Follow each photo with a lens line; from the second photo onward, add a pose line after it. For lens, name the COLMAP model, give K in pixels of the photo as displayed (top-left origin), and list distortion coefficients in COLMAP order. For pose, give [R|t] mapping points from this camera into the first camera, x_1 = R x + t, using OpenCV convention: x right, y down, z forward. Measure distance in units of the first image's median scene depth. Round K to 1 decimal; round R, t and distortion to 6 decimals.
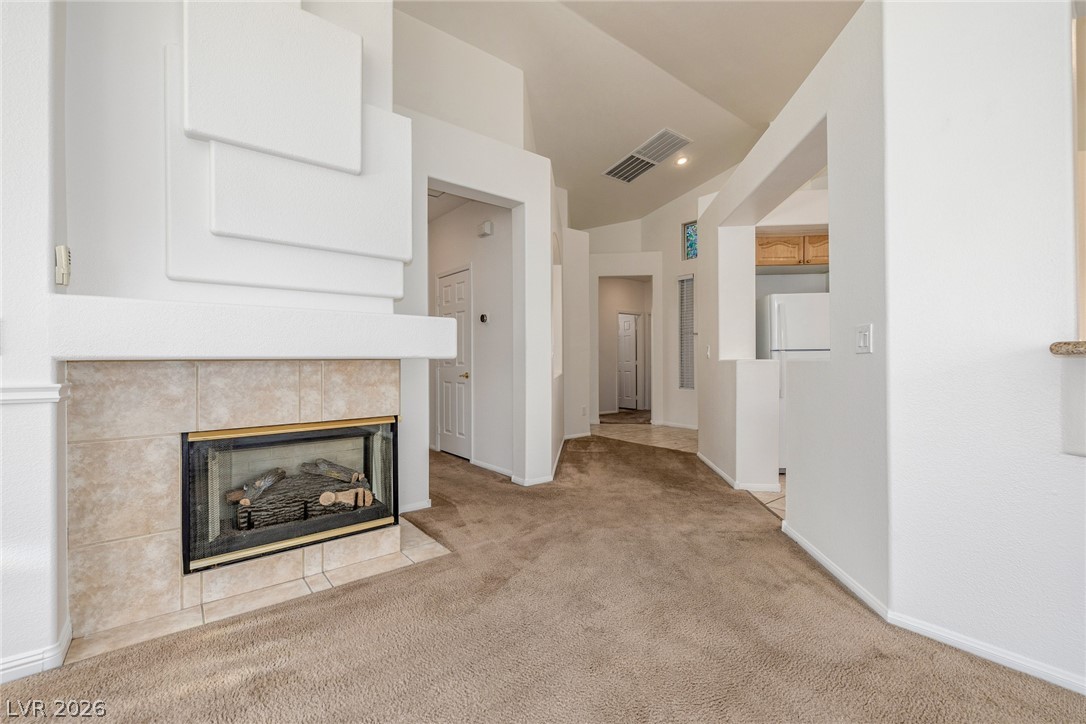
lens RADIAL K [[464.6, 0, 528.3], [0, 464.6, 356.1], [0, 0, 1]] dist [-0.000343, 0.000052]
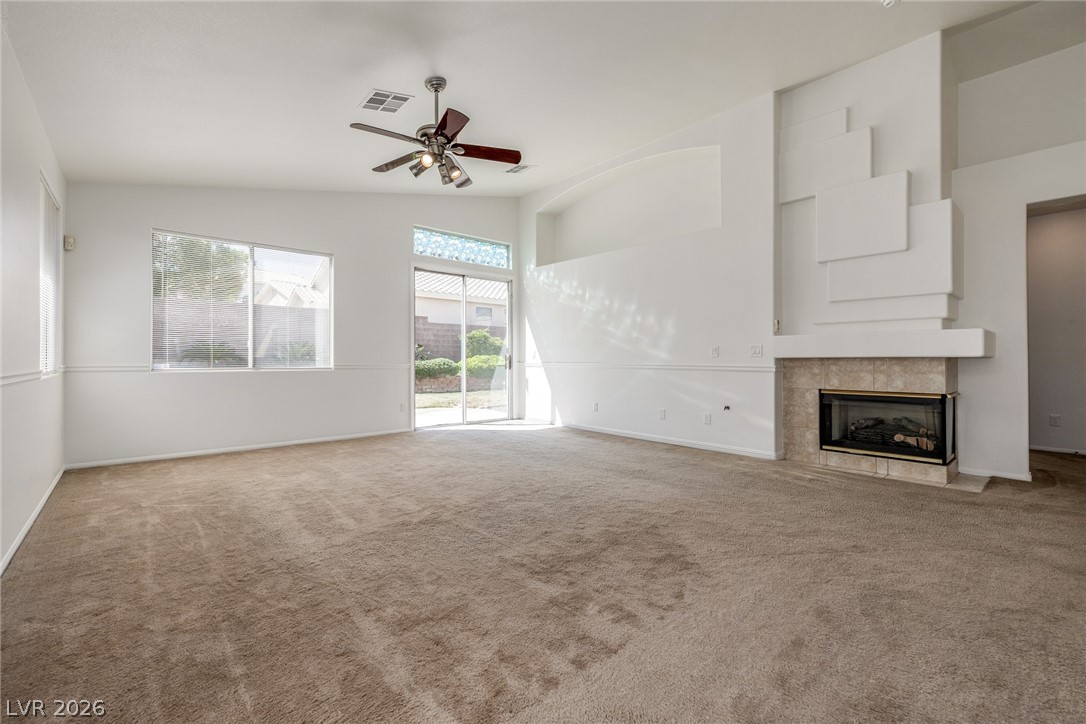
lens RADIAL K [[467.7, 0, 552.9], [0, 467.7, 361.3], [0, 0, 1]] dist [0.000103, 0.000086]
pose [[0.079242, 0.002679, -0.996852, 1.163546], [0.004756, 0.999984, 0.003066, 0.008201], [0.996844, -0.004984, 0.079228, -0.412159]]
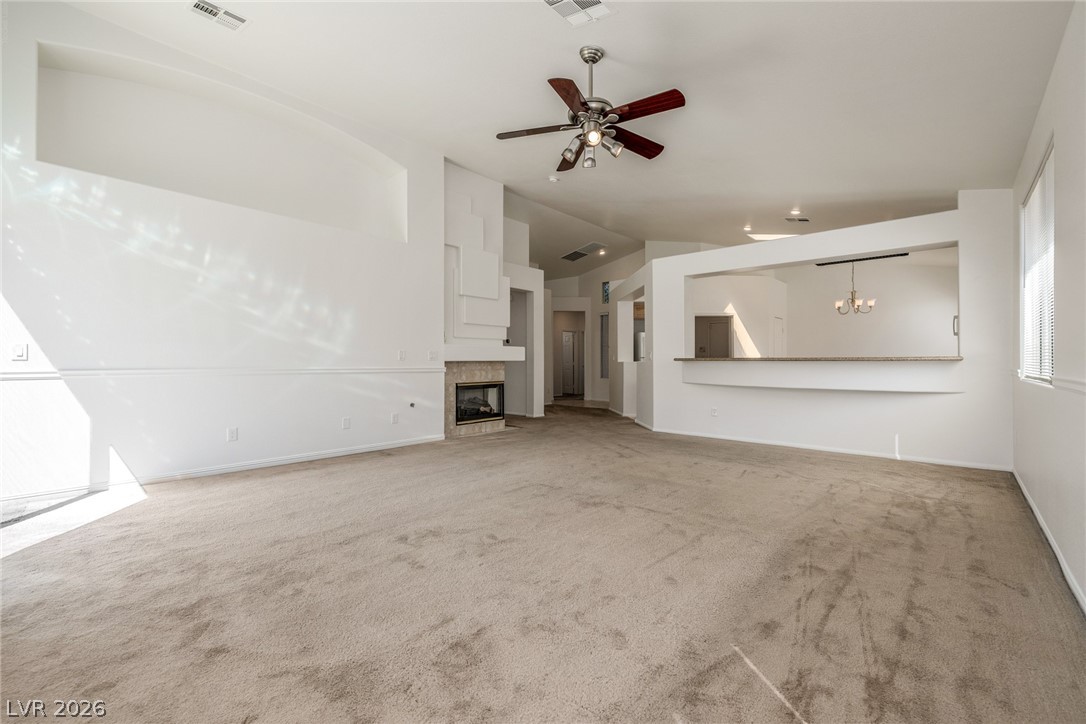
lens RADIAL K [[451.1, 0, 538.6], [0, 451.1, 355.9], [0, 0, 1]] dist [0.000683, 0.000099]
pose [[0.984784, 0.005283, 0.173701, -0.556968], [-0.004659, 0.999981, -0.004002, -0.016098], [-0.173719, 0.003132, 0.984790, -1.772842]]
